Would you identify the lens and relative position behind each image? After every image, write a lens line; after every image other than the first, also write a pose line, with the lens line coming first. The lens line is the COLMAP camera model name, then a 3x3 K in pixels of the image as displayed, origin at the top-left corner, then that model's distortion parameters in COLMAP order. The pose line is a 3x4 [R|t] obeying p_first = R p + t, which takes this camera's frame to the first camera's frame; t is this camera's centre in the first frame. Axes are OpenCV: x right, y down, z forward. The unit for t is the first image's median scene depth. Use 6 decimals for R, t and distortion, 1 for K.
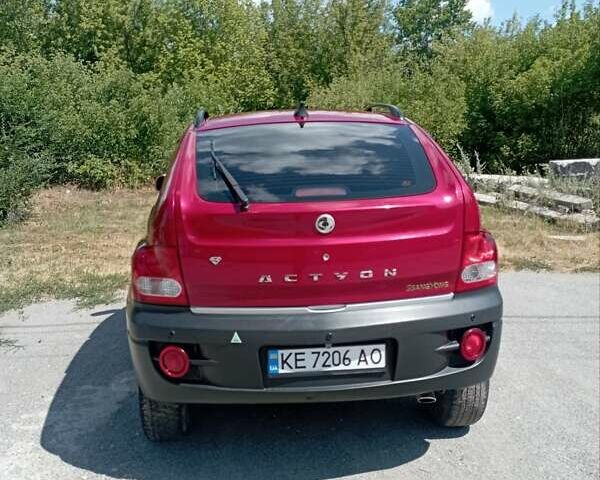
lens RADIAL K [[653.8, 0, 299.9], [0, 653.8, 239.9], [0, 0, 1]] dist [0.044783, 0.000000]
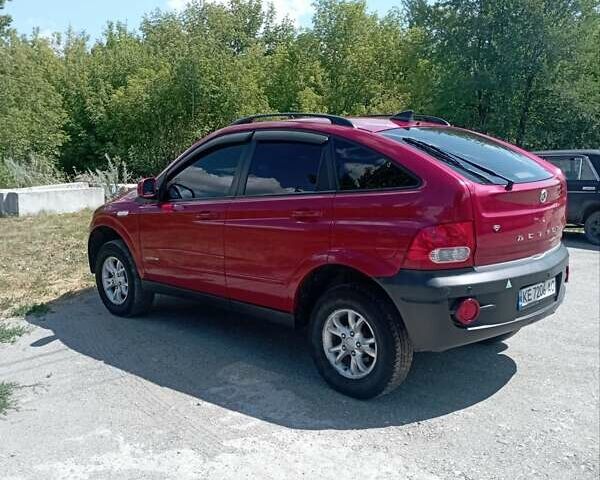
lens RADIAL K [[653.8, 0, 300.0], [0, 653.8, 240.5], [0, 0, 1]] dist [0.044783, 0.000000]
pose [[0.754431, -0.085136, 0.650835, -0.642155], [0.097366, 0.995098, 0.017306, -0.003652], [-0.649118, 0.050313, 0.759022, 0.116231]]
